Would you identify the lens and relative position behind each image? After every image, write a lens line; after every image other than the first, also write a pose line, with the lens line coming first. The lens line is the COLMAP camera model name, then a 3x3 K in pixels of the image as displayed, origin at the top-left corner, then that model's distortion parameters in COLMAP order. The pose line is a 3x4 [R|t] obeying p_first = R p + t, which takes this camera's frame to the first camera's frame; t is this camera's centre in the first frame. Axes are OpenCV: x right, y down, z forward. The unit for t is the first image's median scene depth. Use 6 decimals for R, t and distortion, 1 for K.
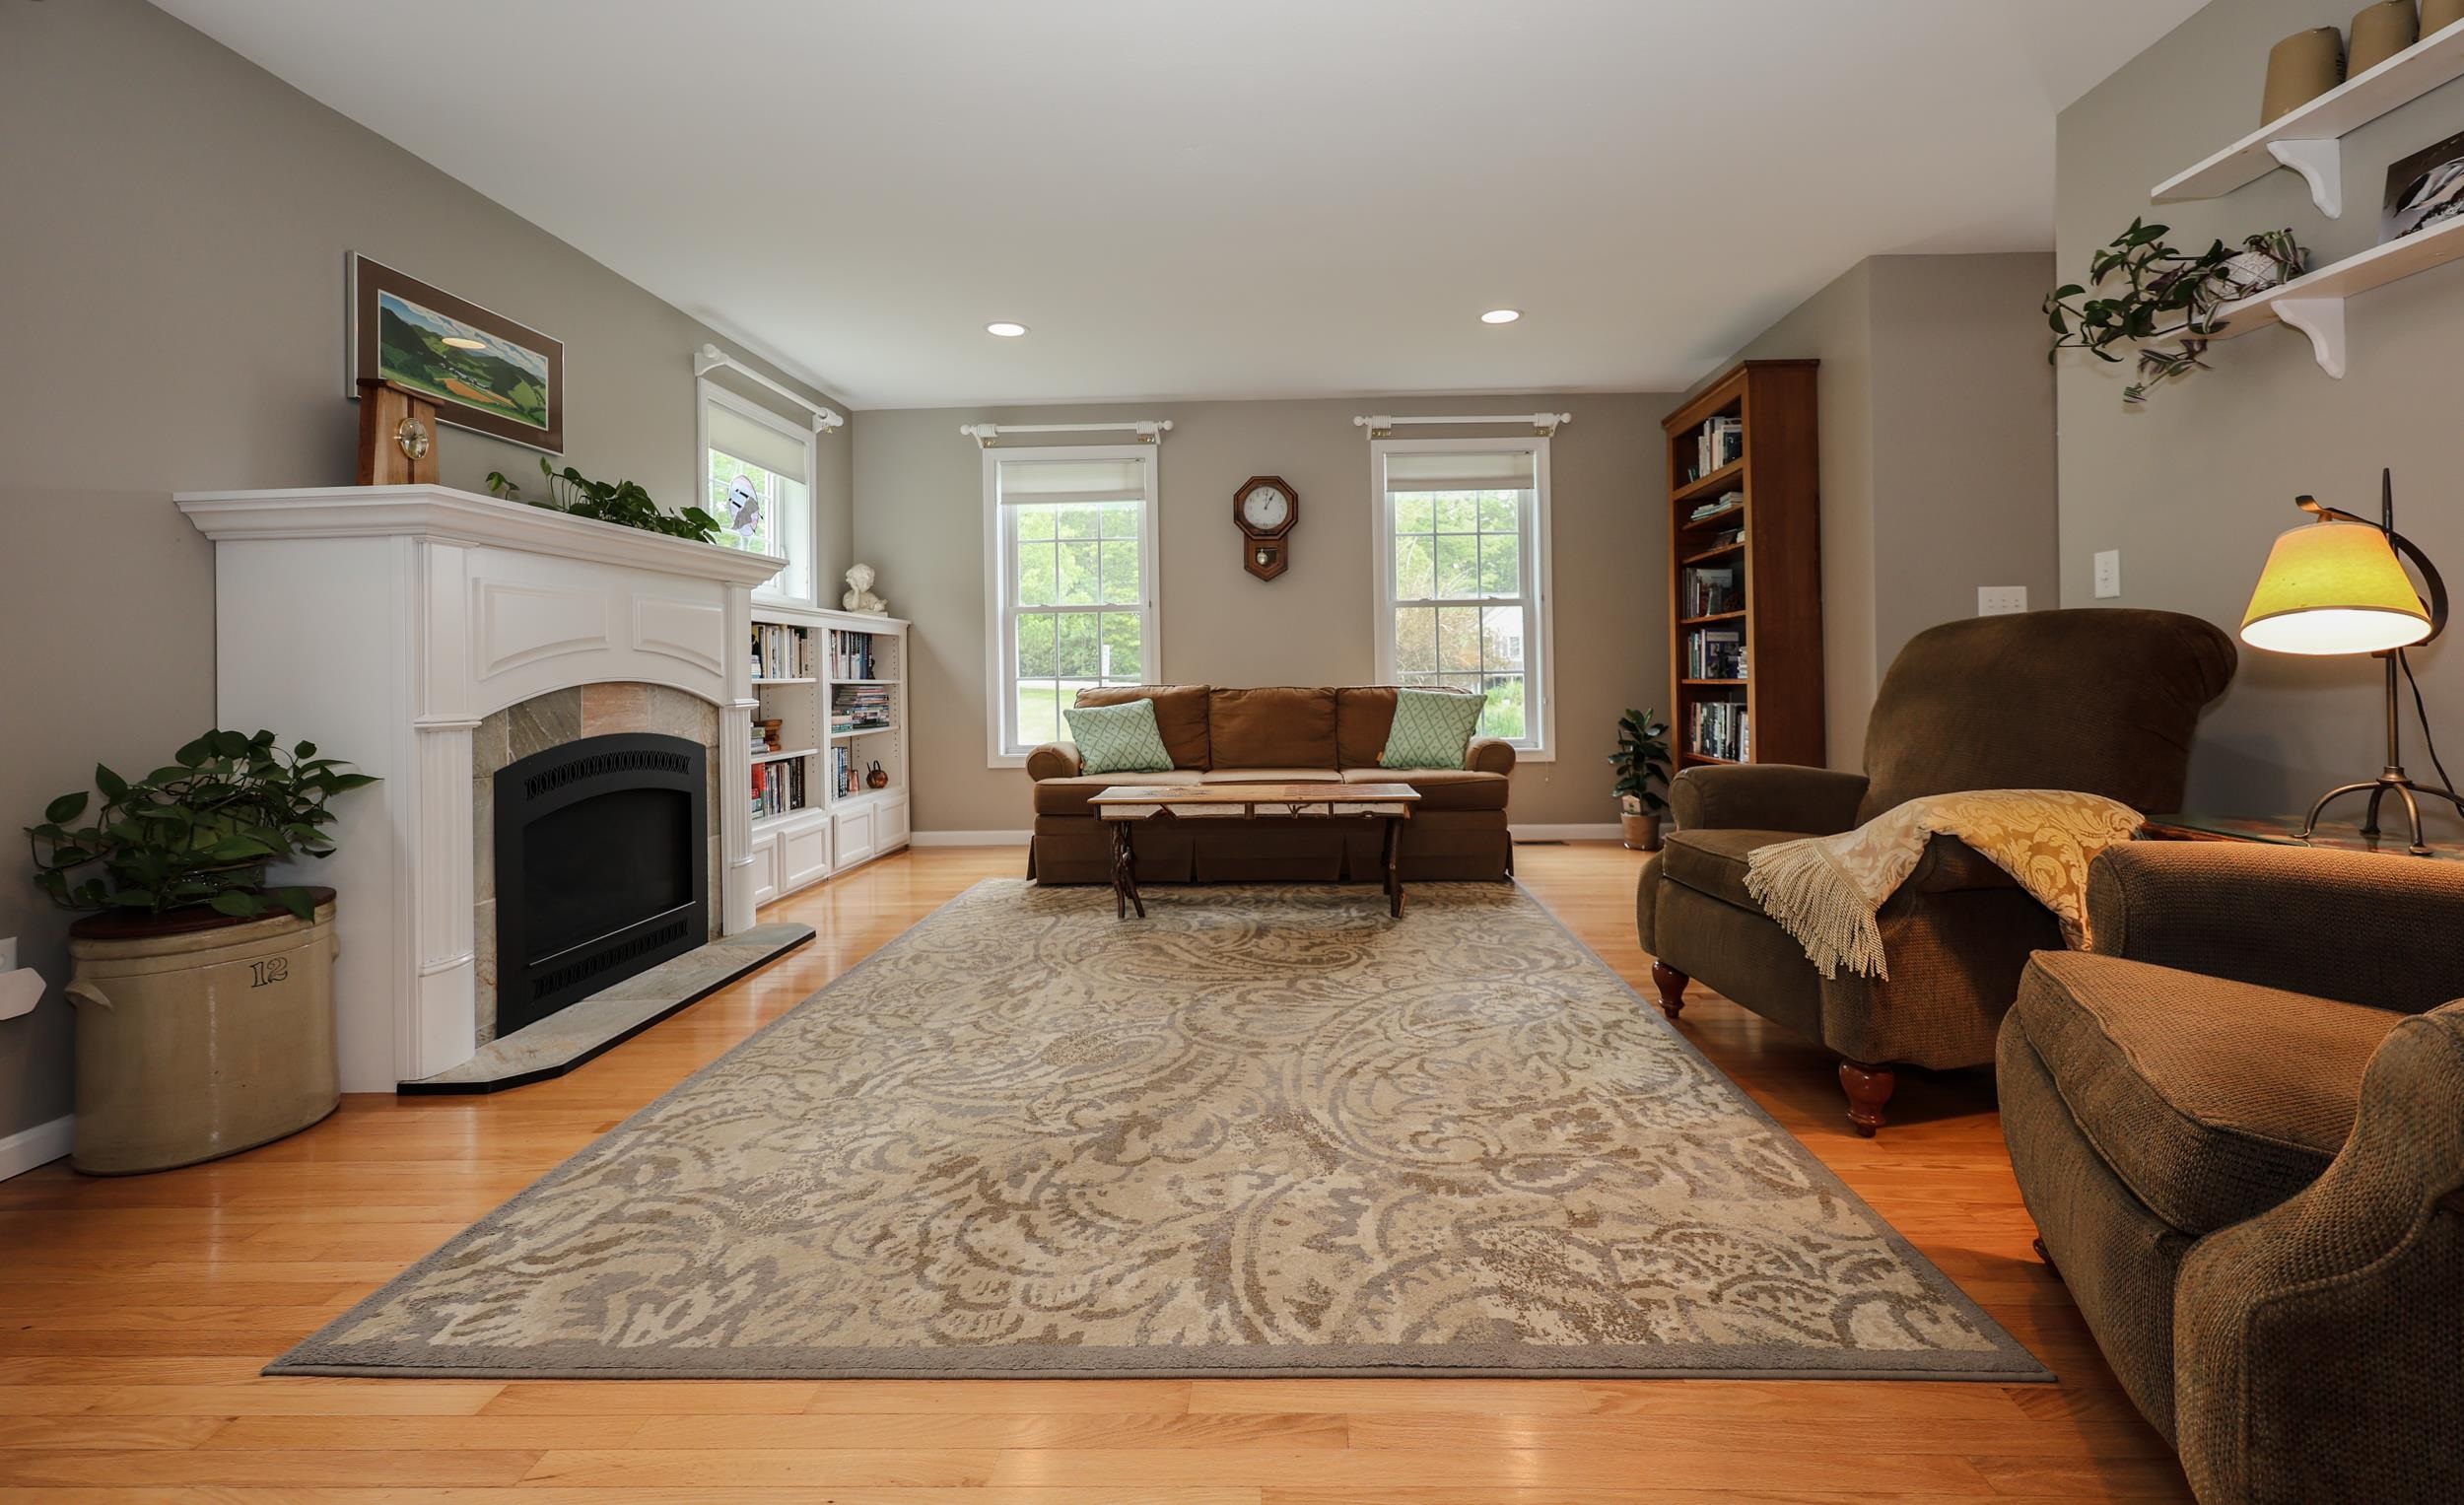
lens RADIAL K [[1042.6, 0, 1261.3], [0, 1042.6, 652.1], [0, 0, 1]] dist [0.003377, 0.000247]
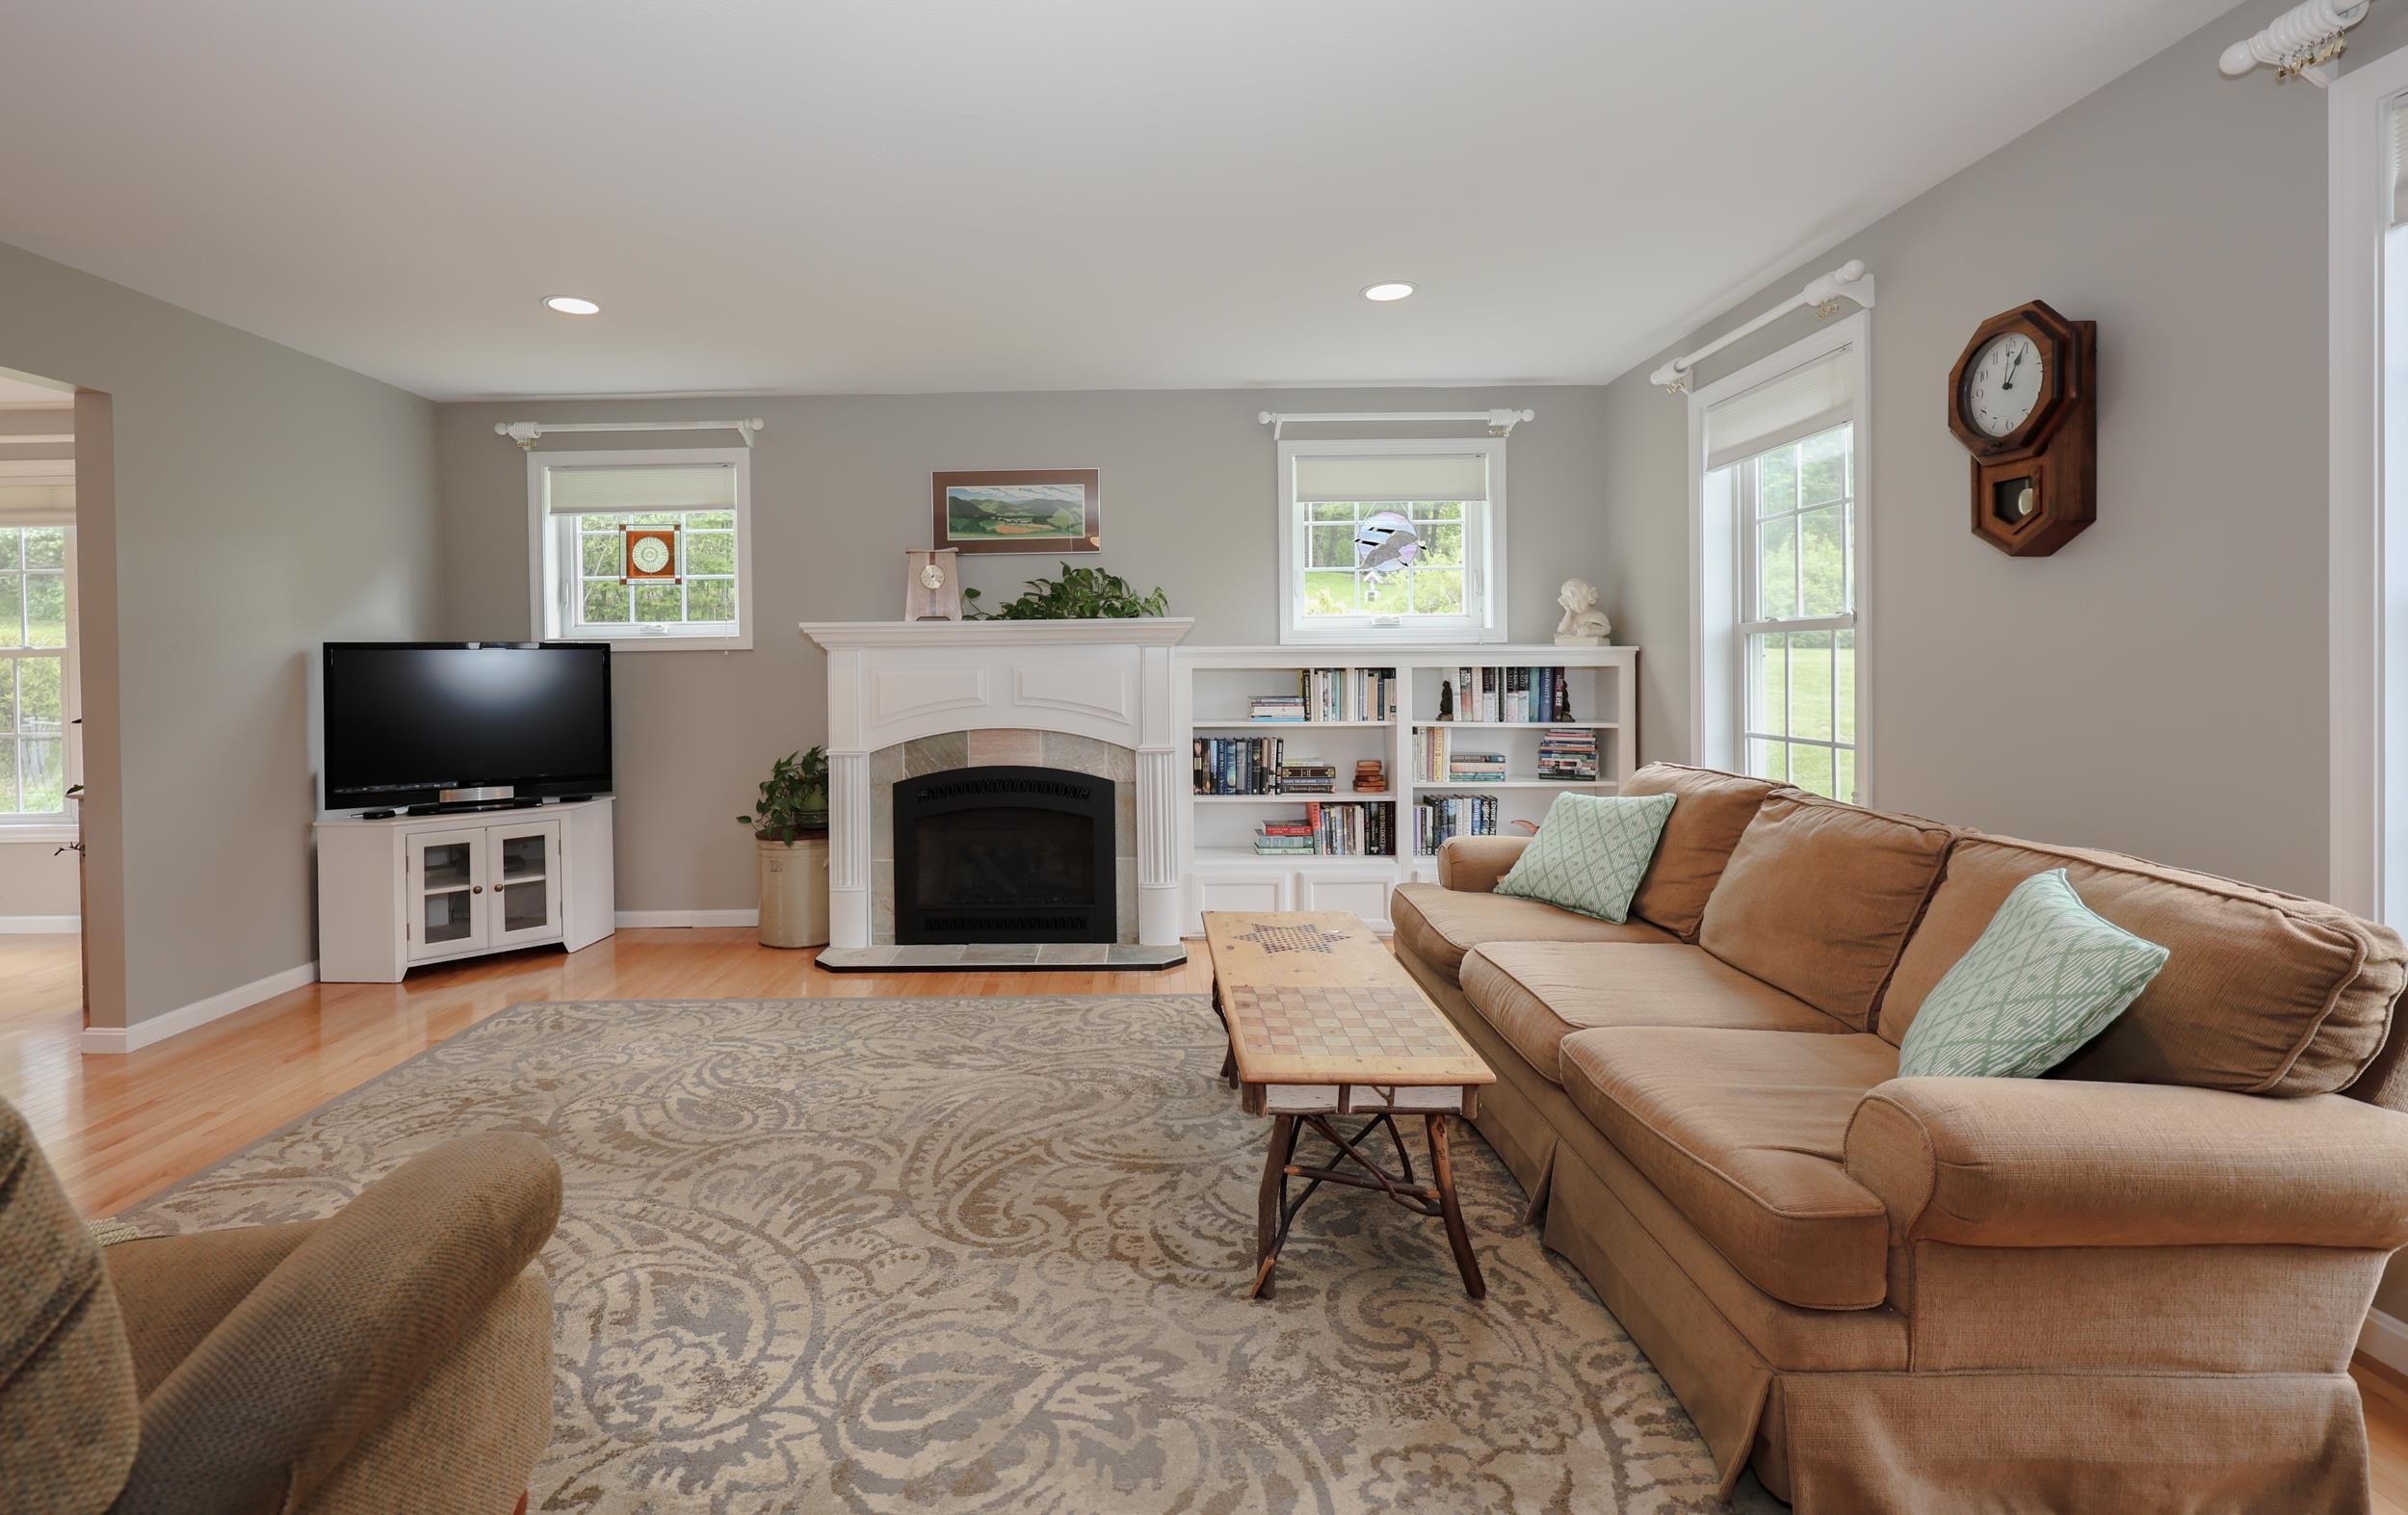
lens RADIAL K [[1028.5, 0, 1115.7], [0, 1028.5, 671.4], [0, 0, 1]] dist [-0.002963, -0.000526]
pose [[0.019395, 0.026947, -0.999449, 0.970068], [0.028893, 0.999204, 0.027501, -0.104770], [0.999394, -0.029411, 0.018601, 1.460331]]
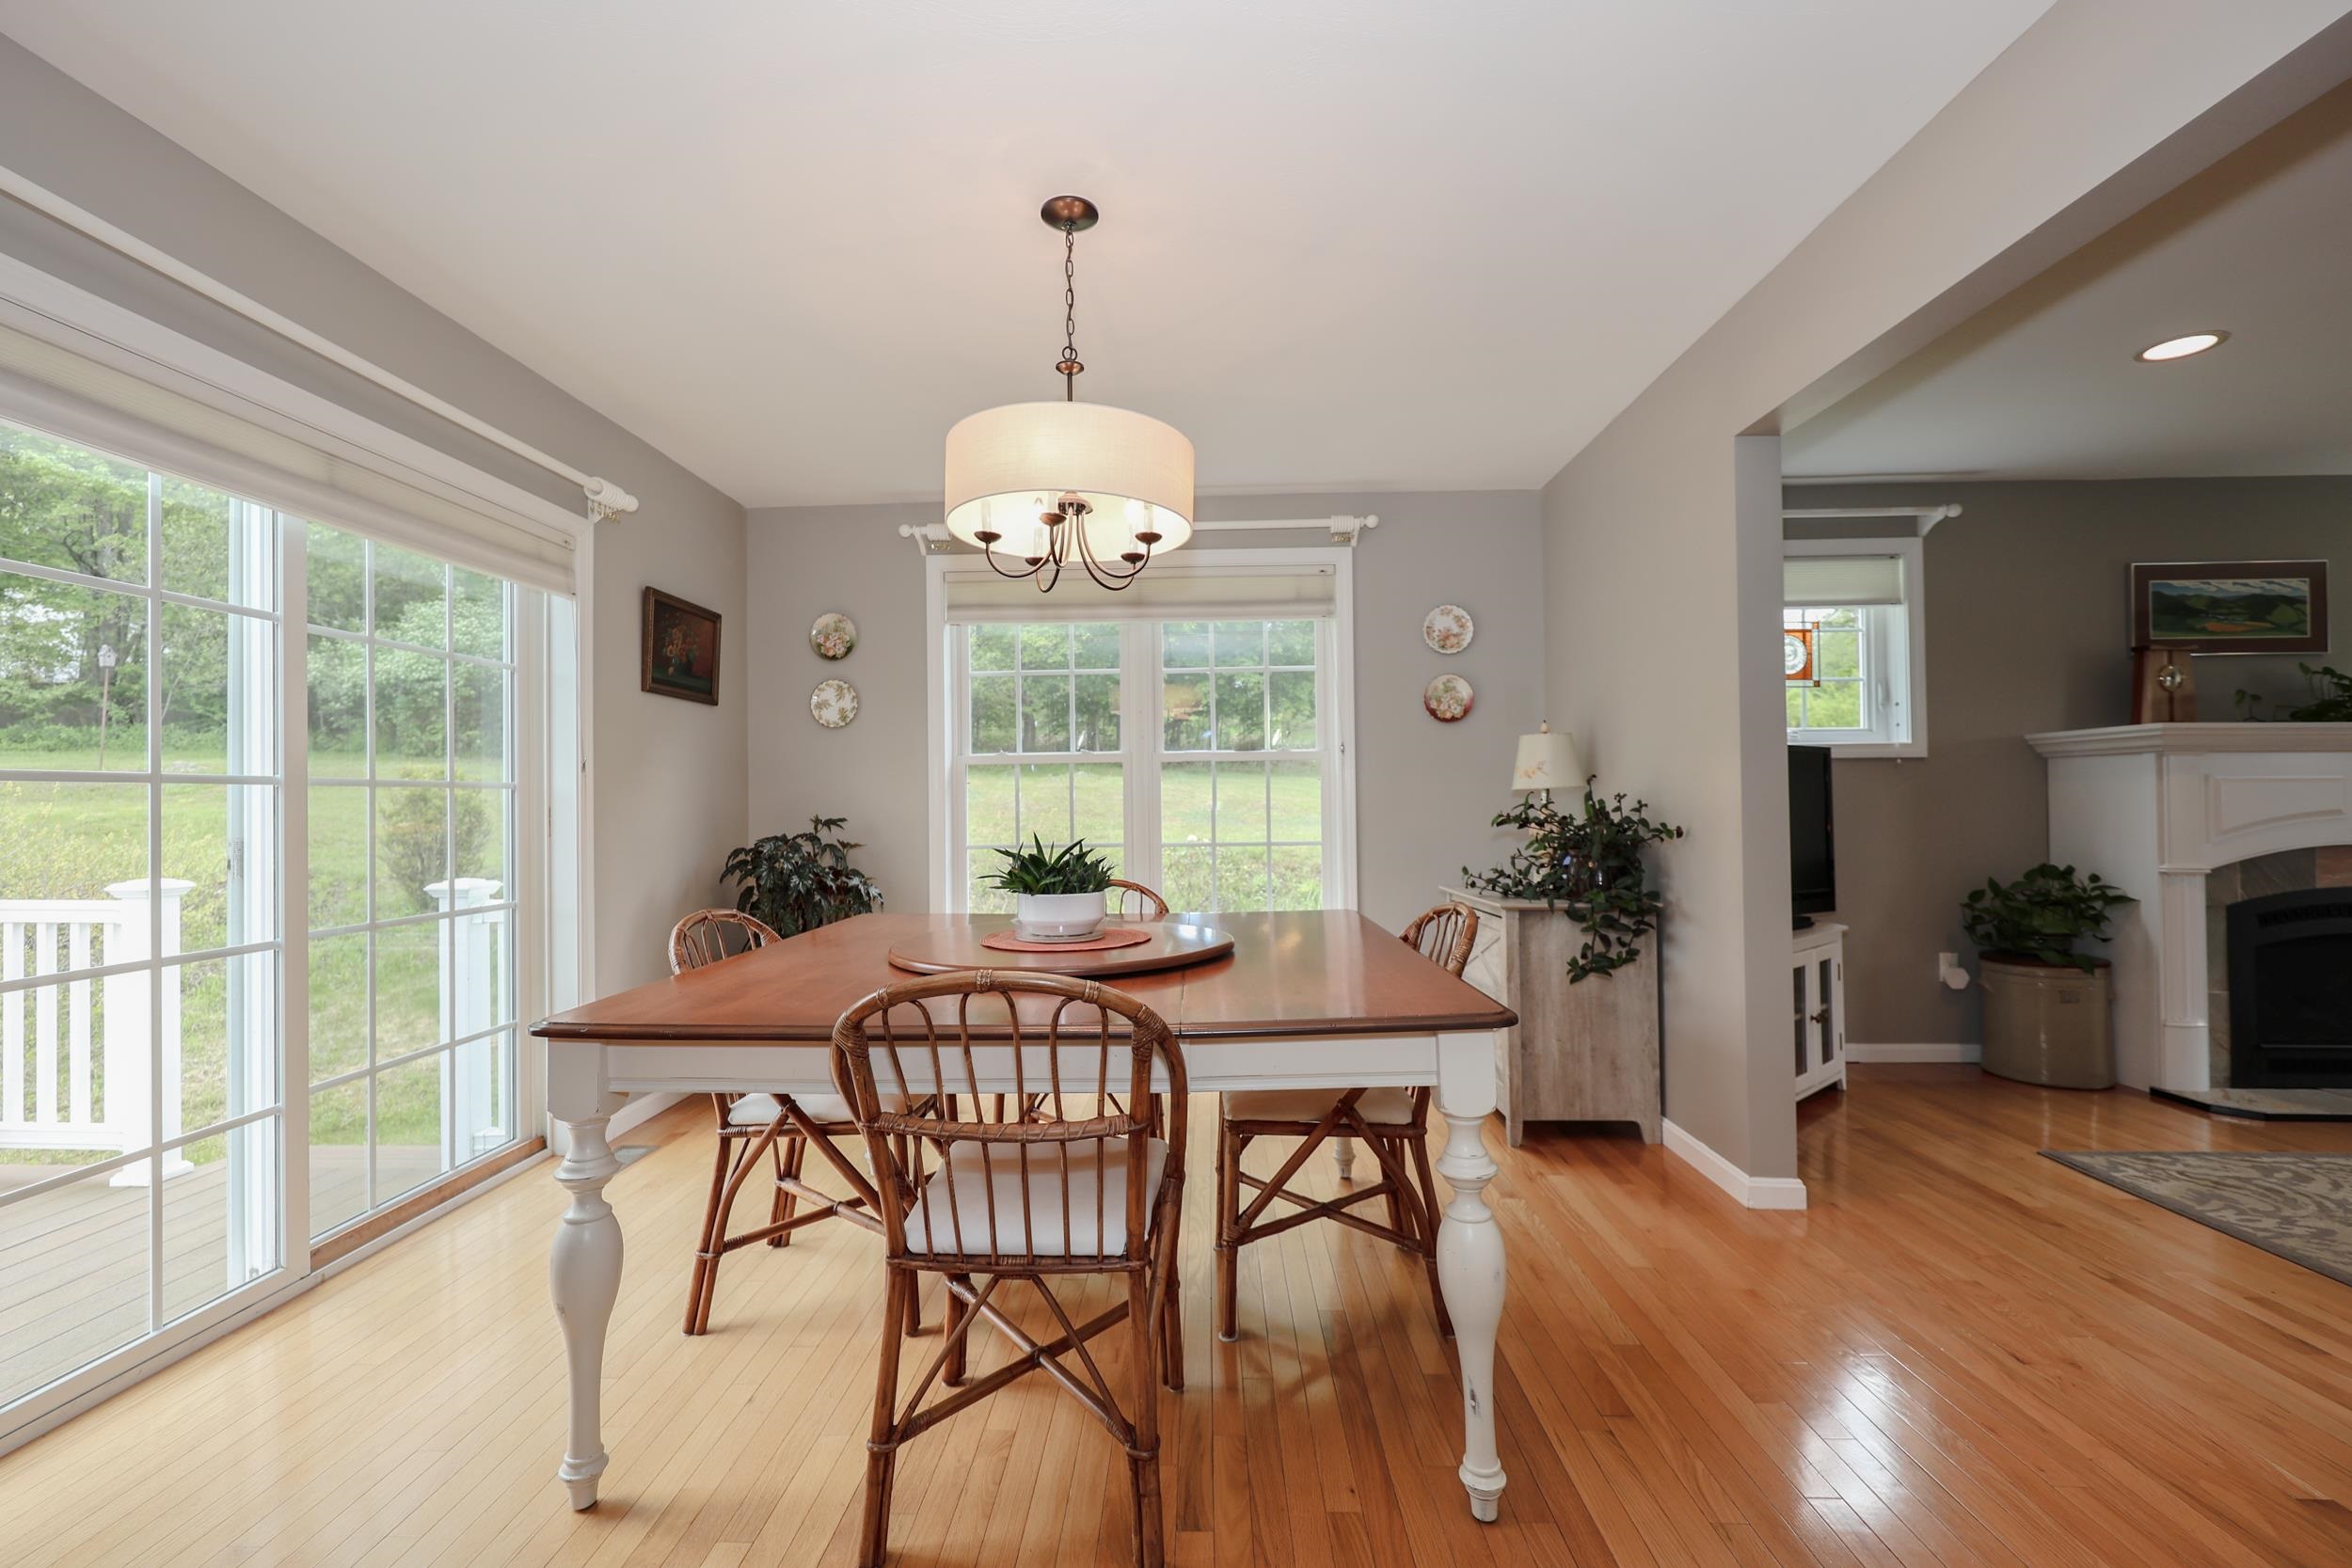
lens RADIAL K [[988.7, 0, 1173.1], [0, 988.7, 786.4], [0, 0, 1]] dist [0.003392, 0.000368]
pose [[0.003840, 0.003438, -0.999987, 0.717502], [0.021359, 0.999766, 0.003520, -0.096549], [0.999764, -0.021372, 0.003765, -0.524783]]
